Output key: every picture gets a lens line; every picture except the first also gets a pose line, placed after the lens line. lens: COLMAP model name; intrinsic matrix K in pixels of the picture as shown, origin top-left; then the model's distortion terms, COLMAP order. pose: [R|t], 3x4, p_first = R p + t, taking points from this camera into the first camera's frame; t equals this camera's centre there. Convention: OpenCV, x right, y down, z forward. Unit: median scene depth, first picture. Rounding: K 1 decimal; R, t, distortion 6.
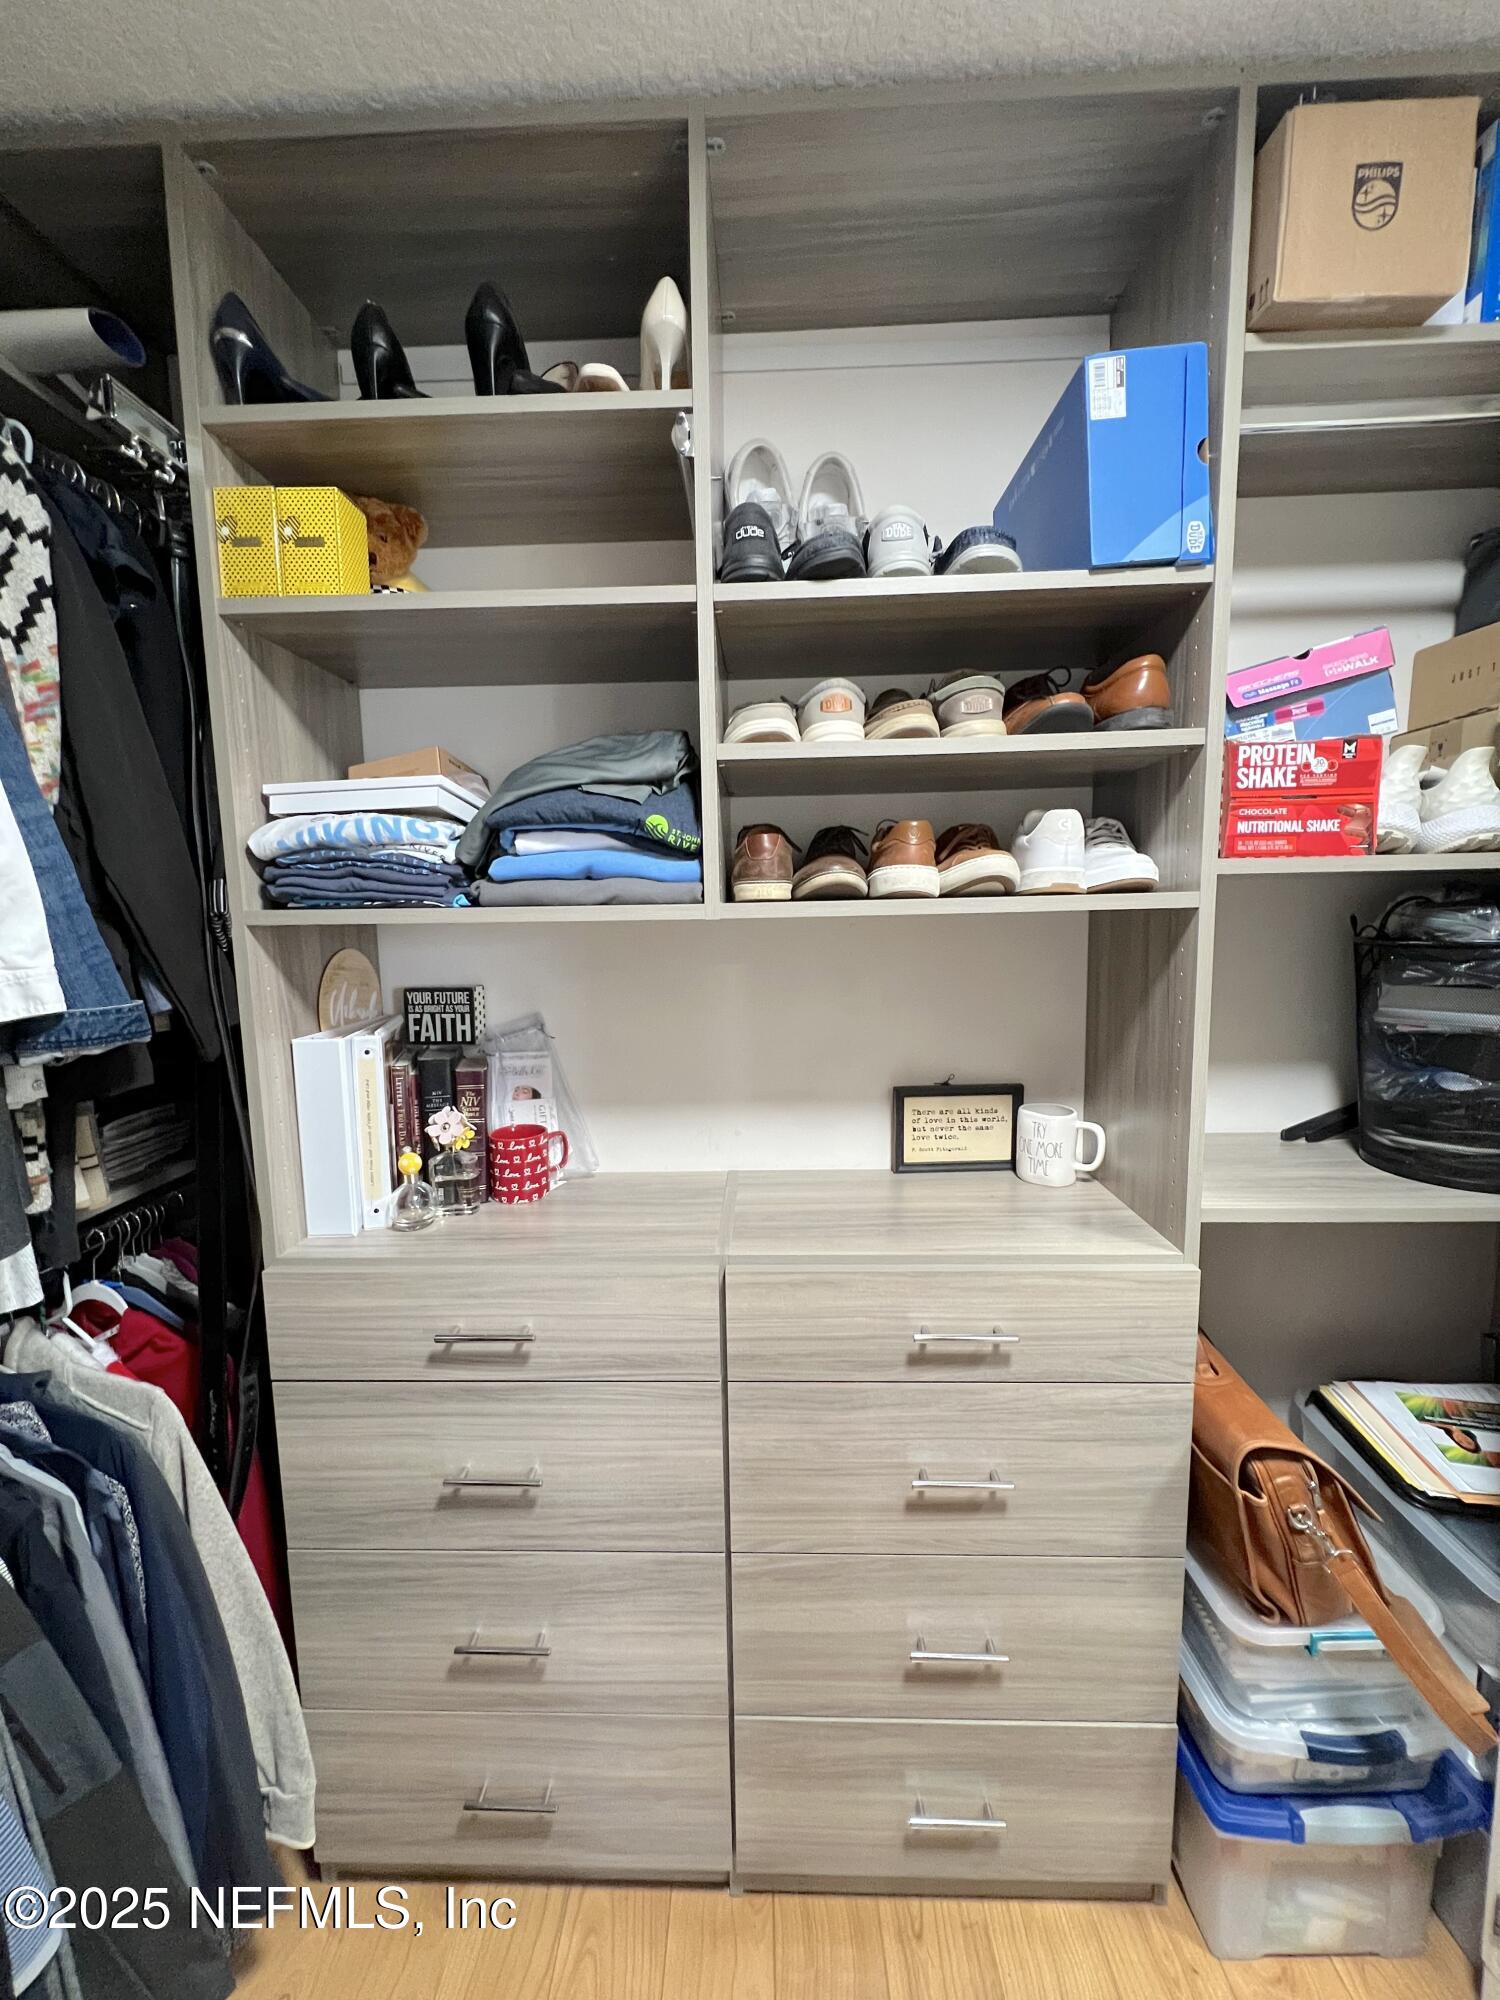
lens RADIAL K [[795.7, 0, 745.7], [0, 795.7, 1000.7], [0, 0, 1]] dist [-0.003808, 0.001010]
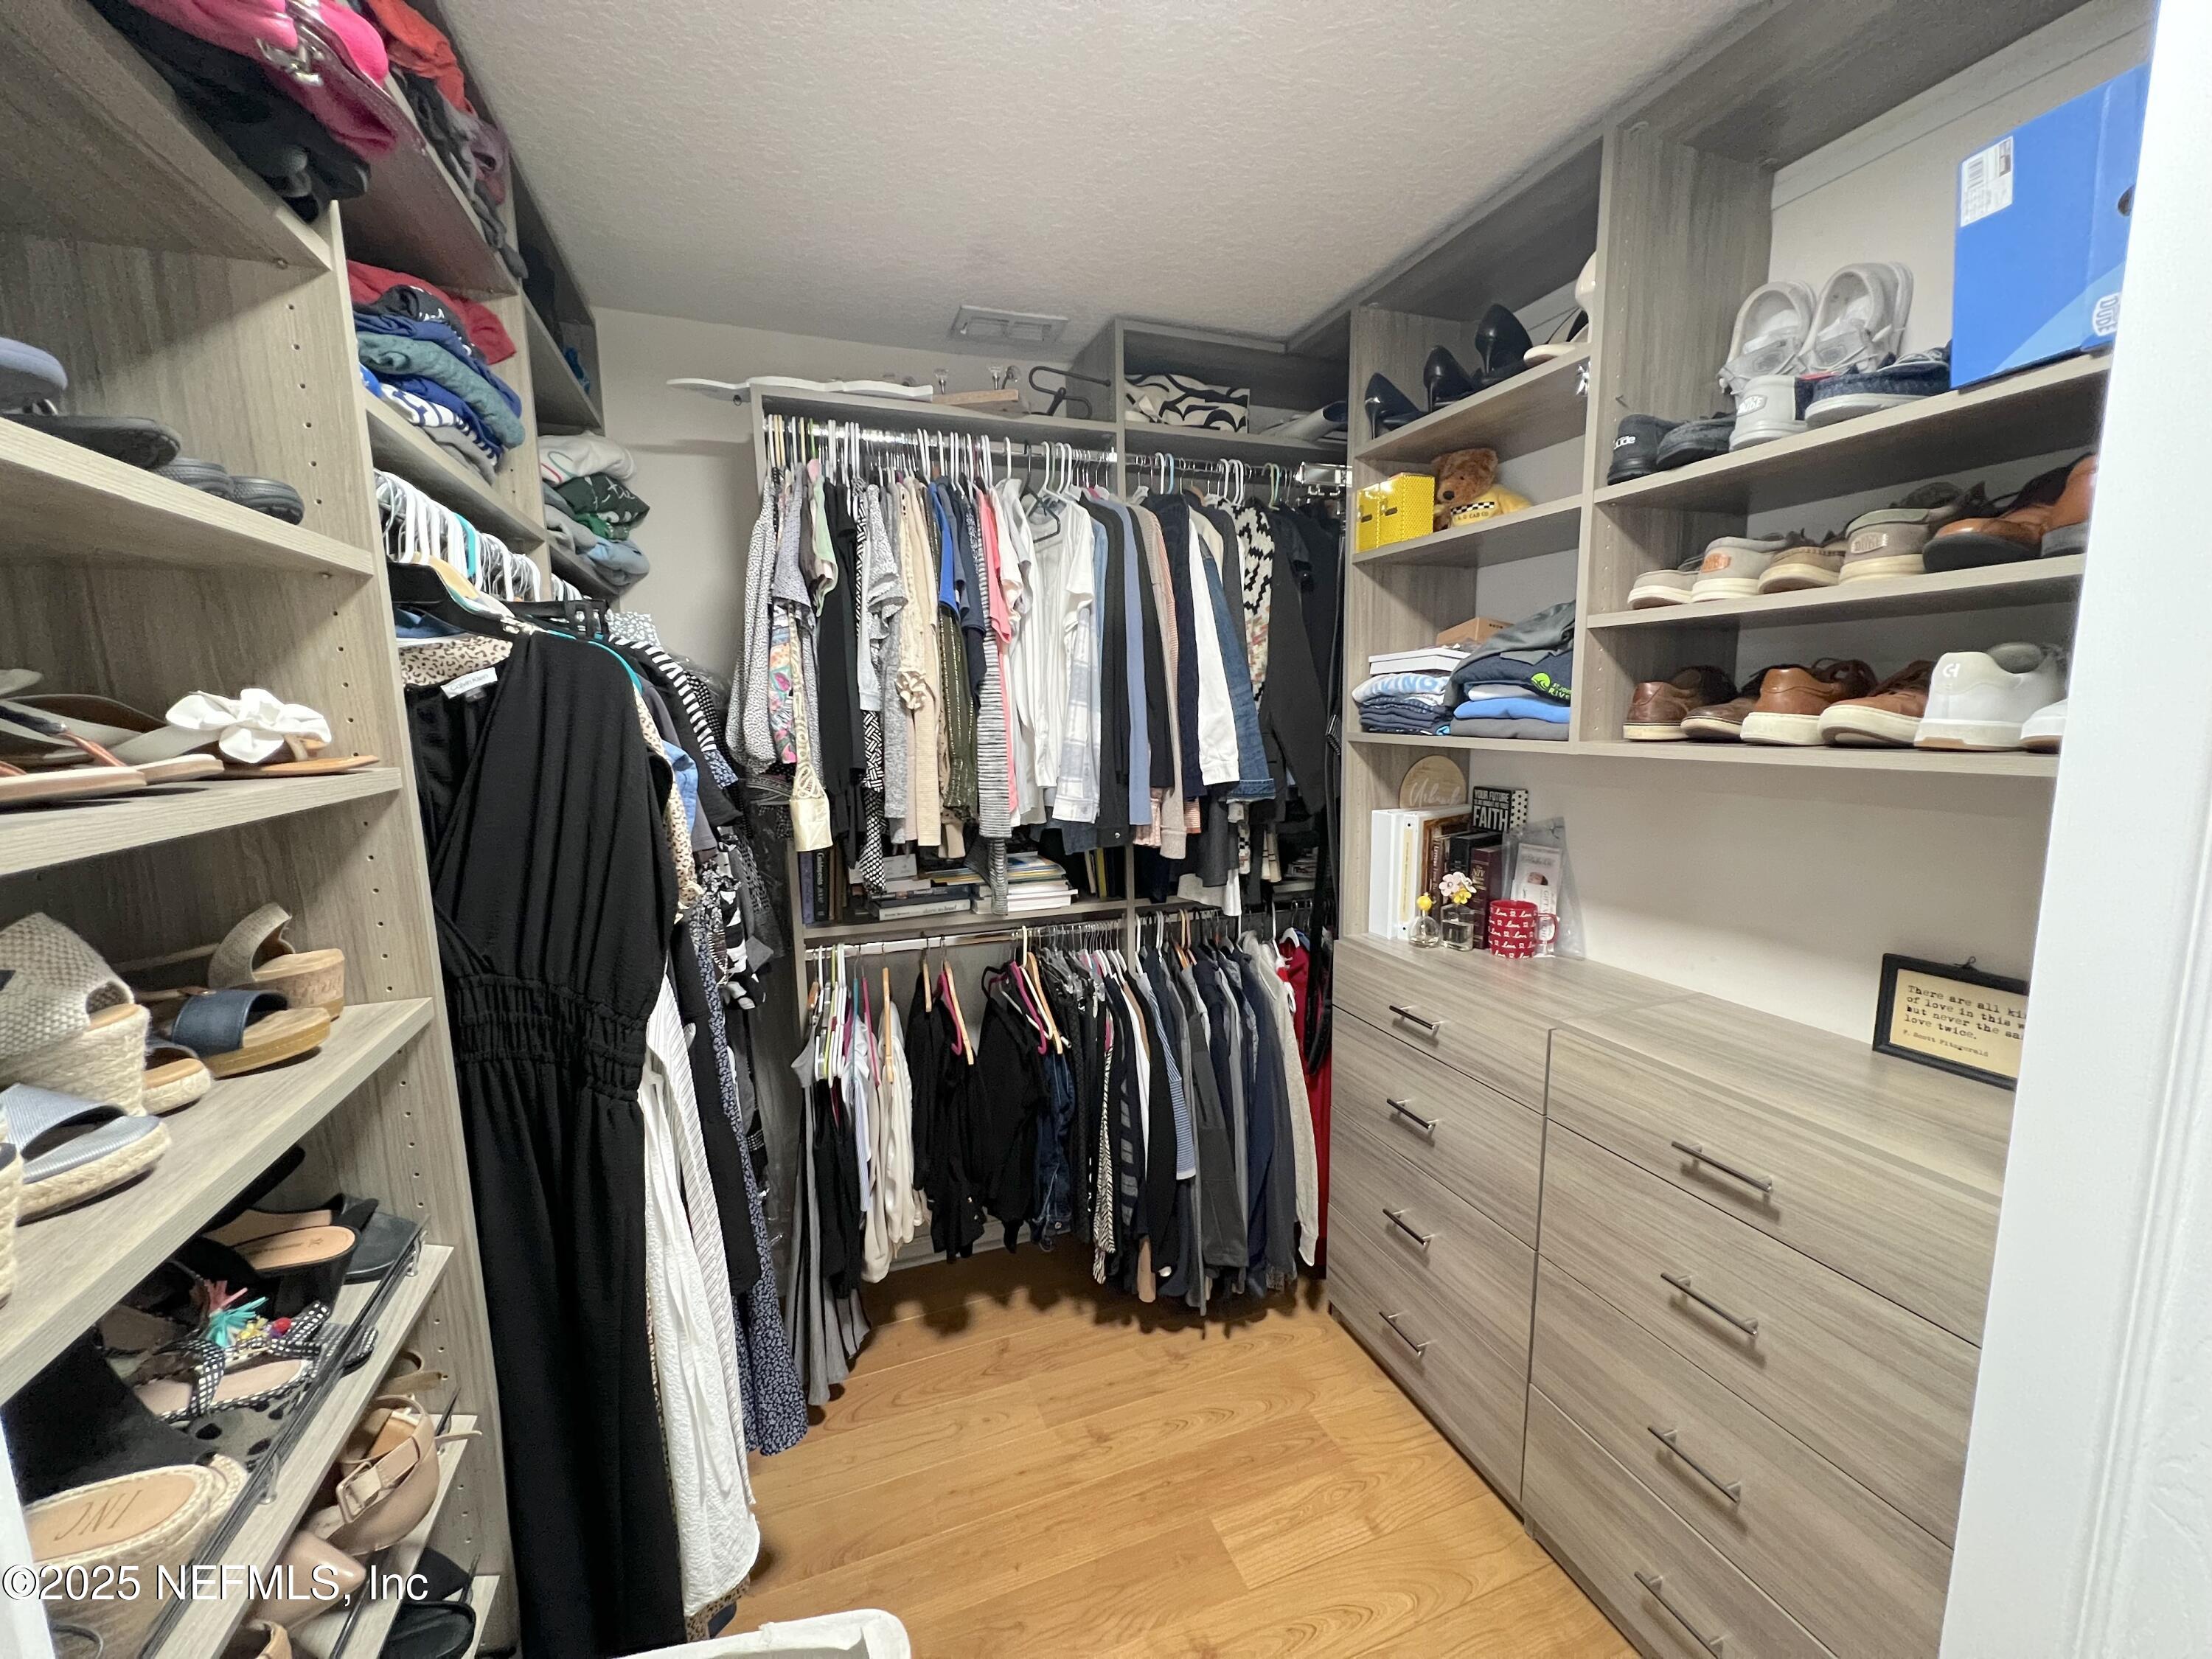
lens RADIAL K [[886.0, 0, 1110.3], [0, 886.0, 831.6], [0, 0, 1]] dist [-0.003247, -0.000350]
pose [[0.378045, 0.142490, -0.914756, 0.935864], [-0.093425, 0.988912, 0.115432, -0.071174], [0.921061, 0.041823, 0.387165, -0.208250]]
